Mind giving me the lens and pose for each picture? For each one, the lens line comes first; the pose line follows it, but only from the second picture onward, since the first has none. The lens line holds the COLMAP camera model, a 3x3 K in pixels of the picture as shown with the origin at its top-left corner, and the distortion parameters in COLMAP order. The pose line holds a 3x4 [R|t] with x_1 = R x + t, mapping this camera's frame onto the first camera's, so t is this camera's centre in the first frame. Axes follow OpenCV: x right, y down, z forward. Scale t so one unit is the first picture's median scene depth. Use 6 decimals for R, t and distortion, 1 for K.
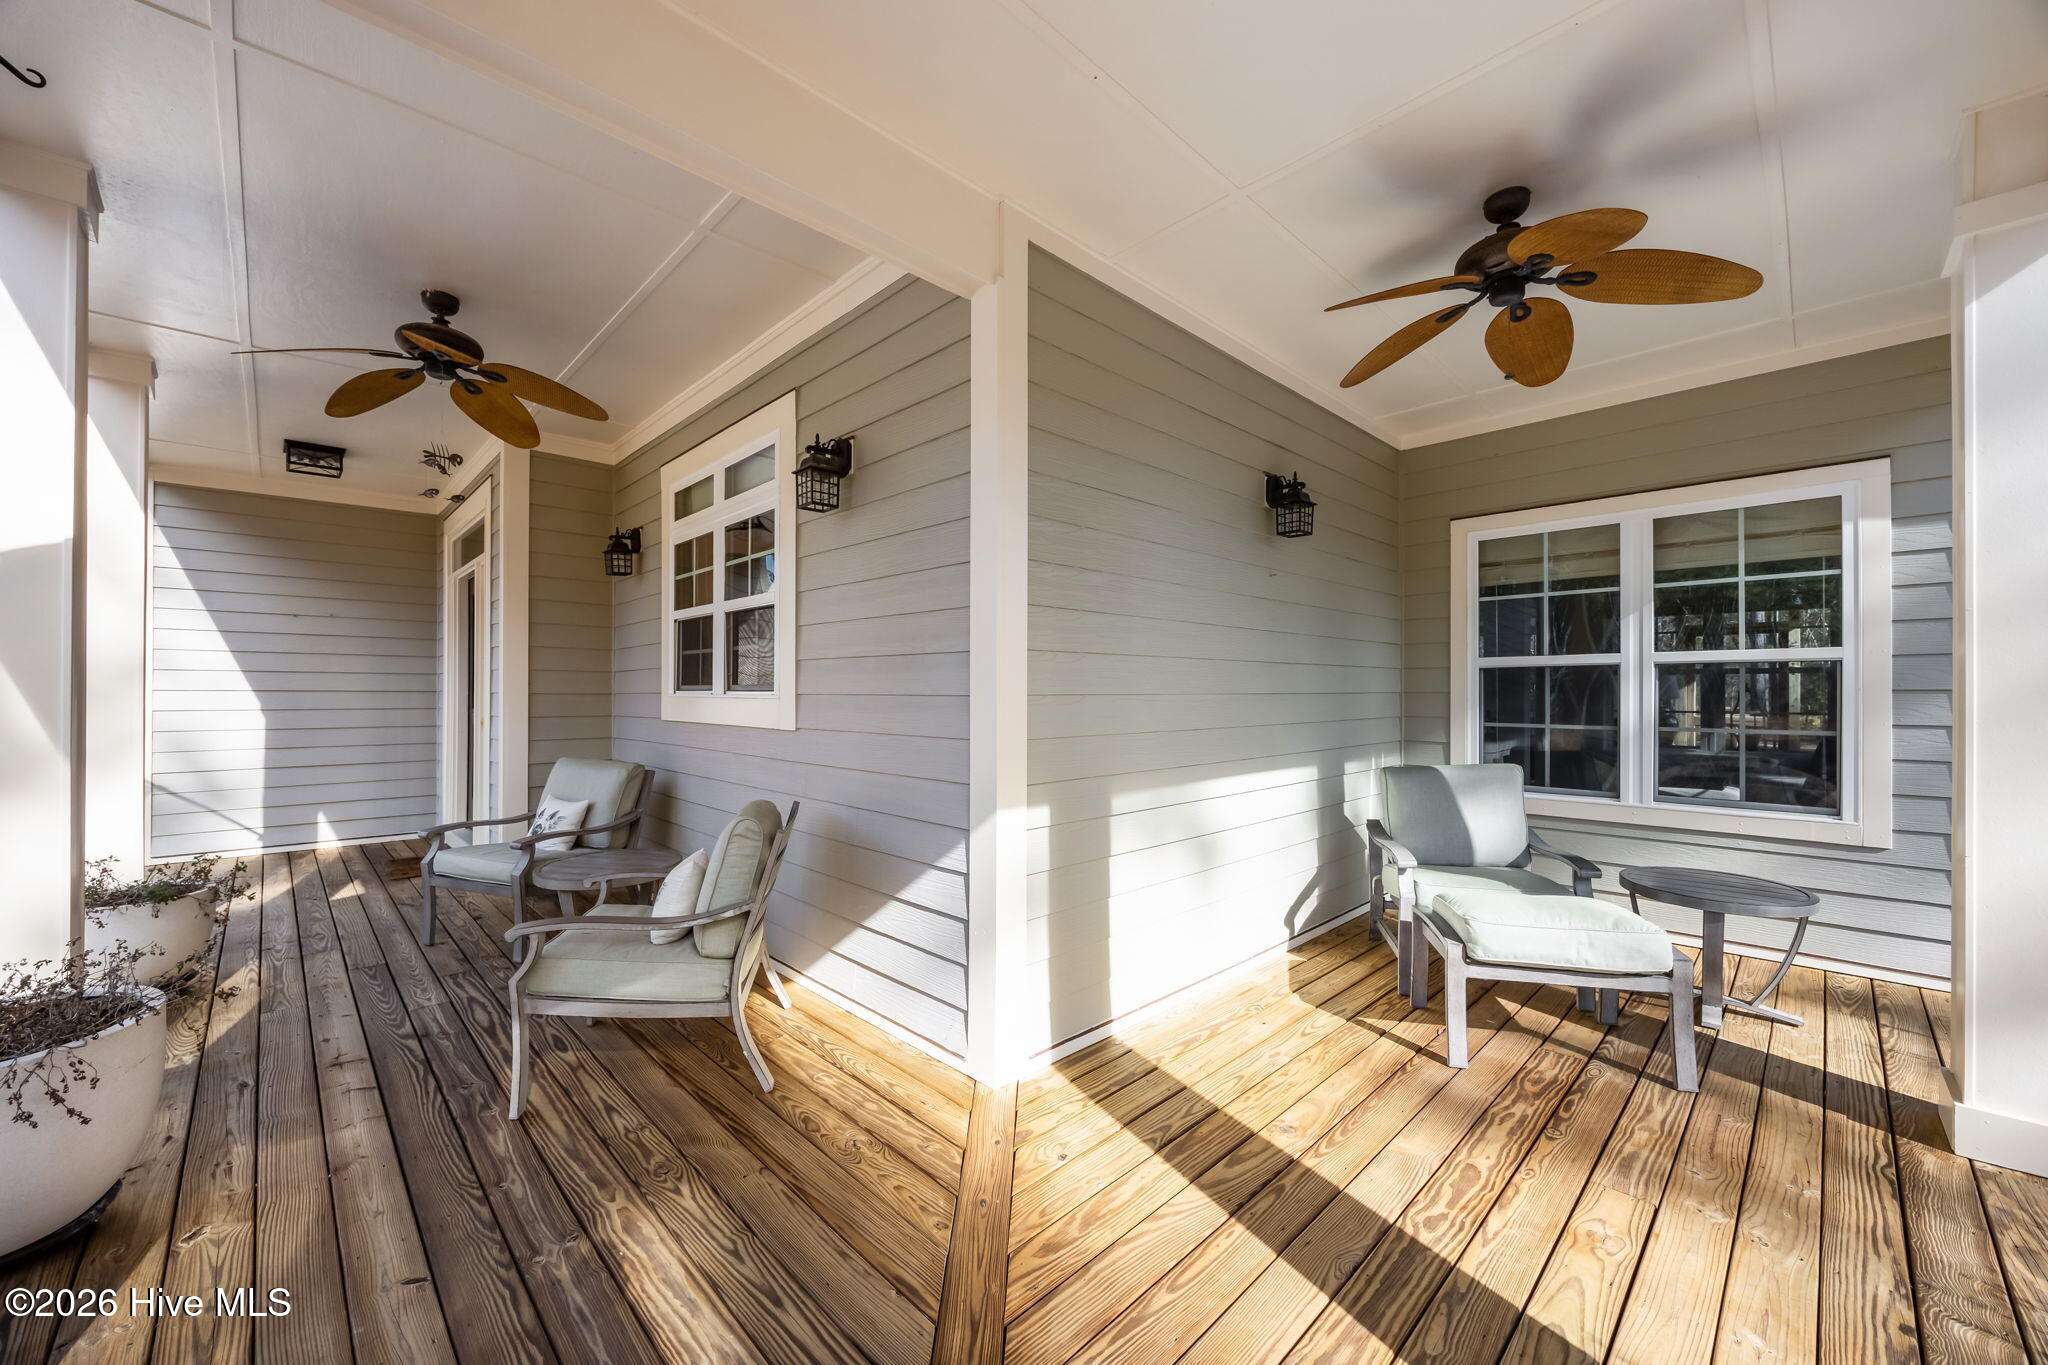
lens RADIAL K [[780.9, 0, 1031.2], [0, 780.9, 678.4], [0, 0, 1]] dist [-0.002629, -0.000060]
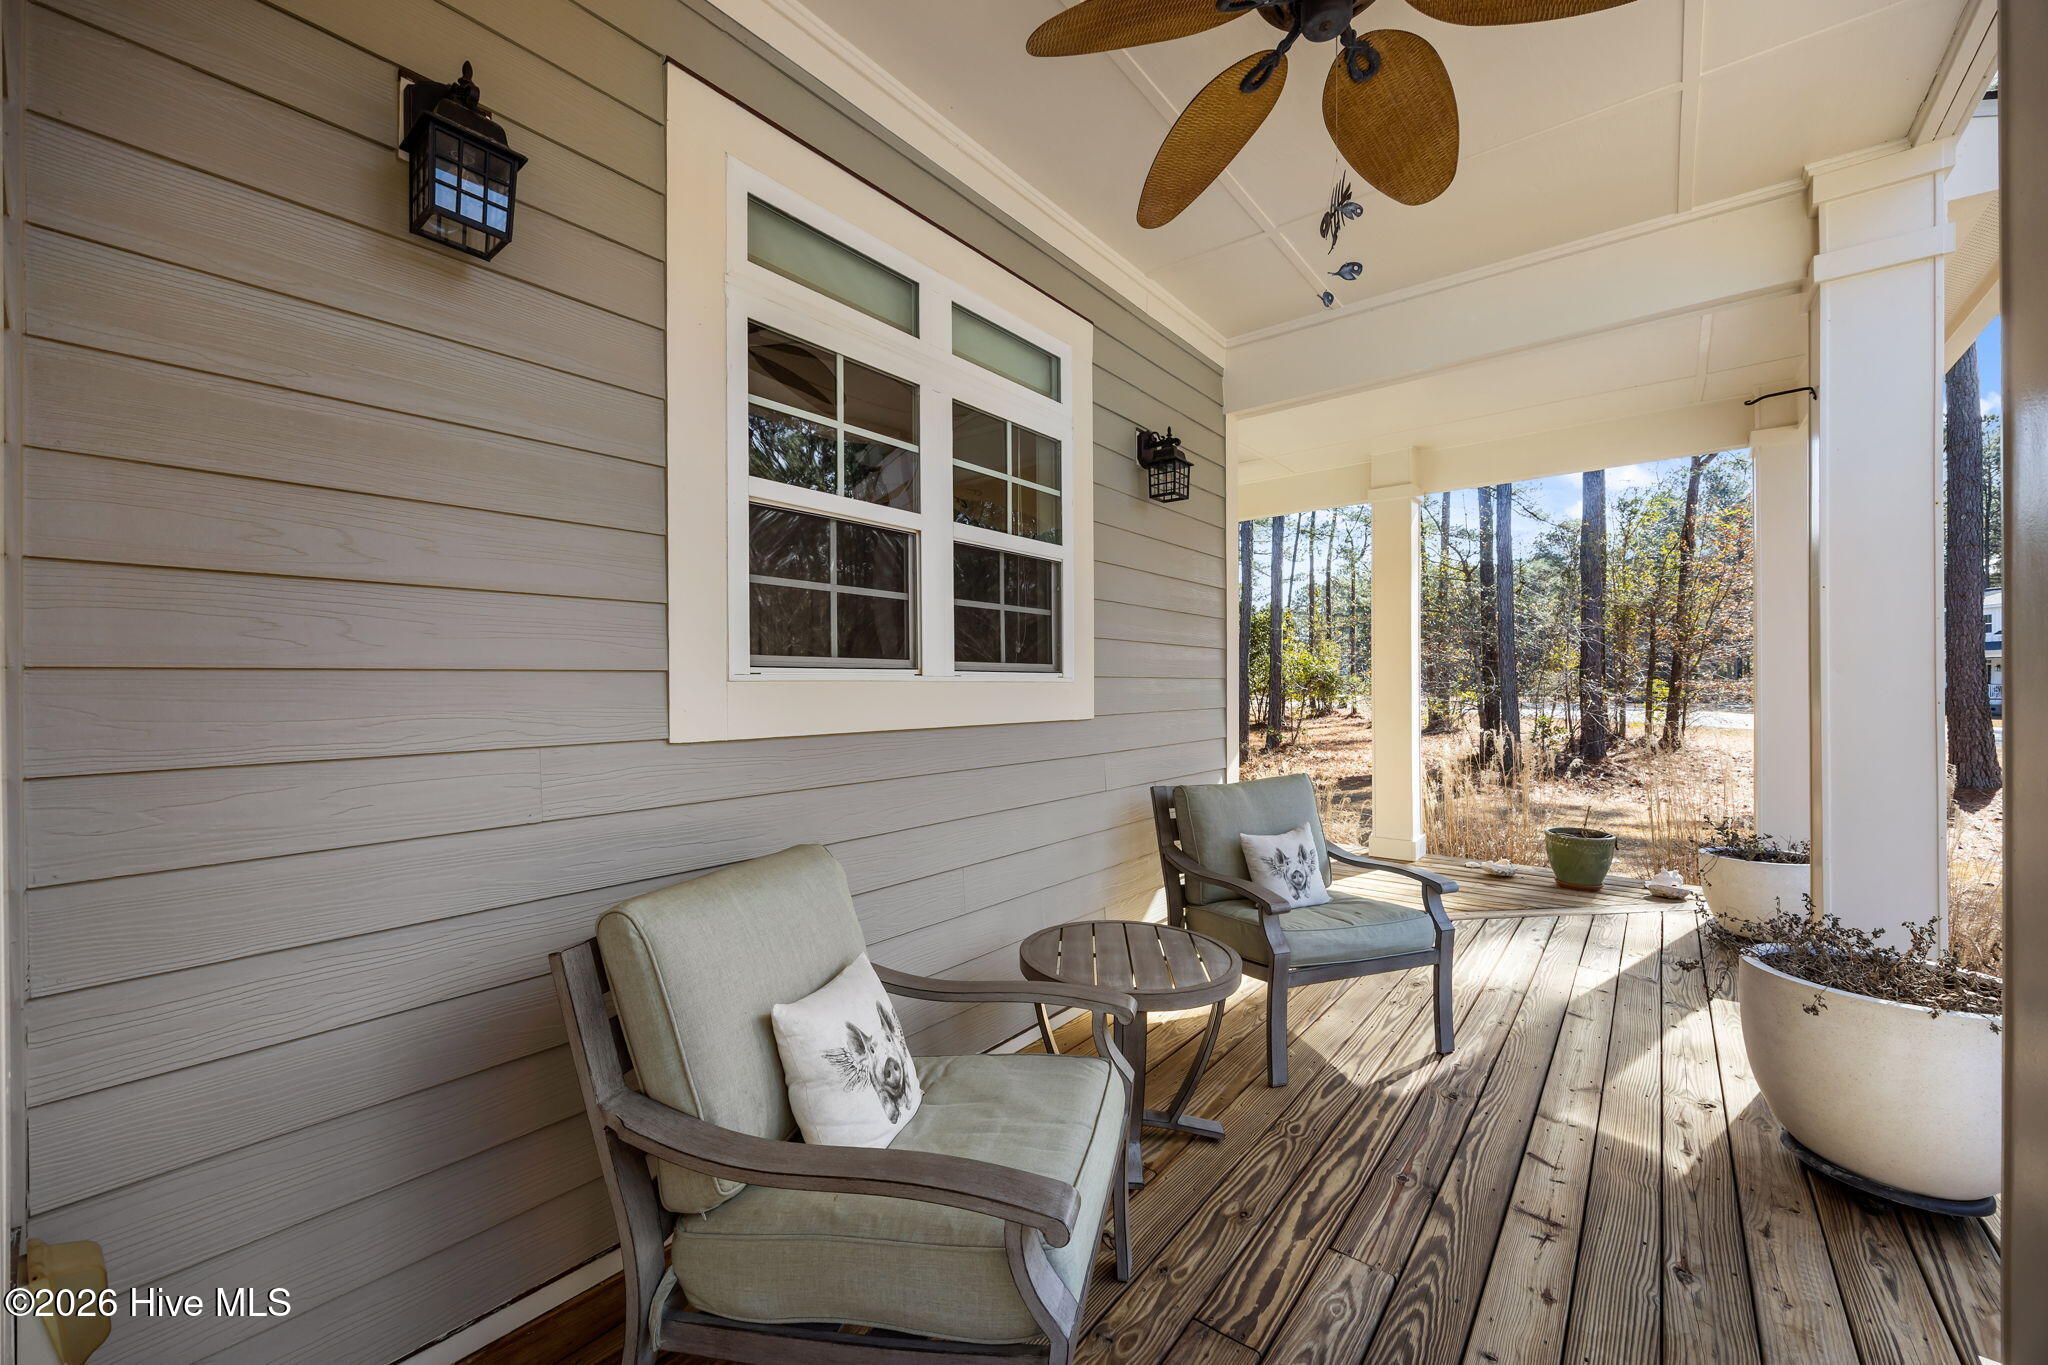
lens RADIAL K [[780.9, 0, 1031.2], [0, 780.9, 678.4], [0, 0, 1]] dist [-0.002629, -0.000060]
pose [[-0.113281, 0.009245, 0.993520, -1.450515], [-0.003678, 0.999946, -0.009725, 0.039047], [-0.993556, -0.004756, -0.113241, 1.464047]]
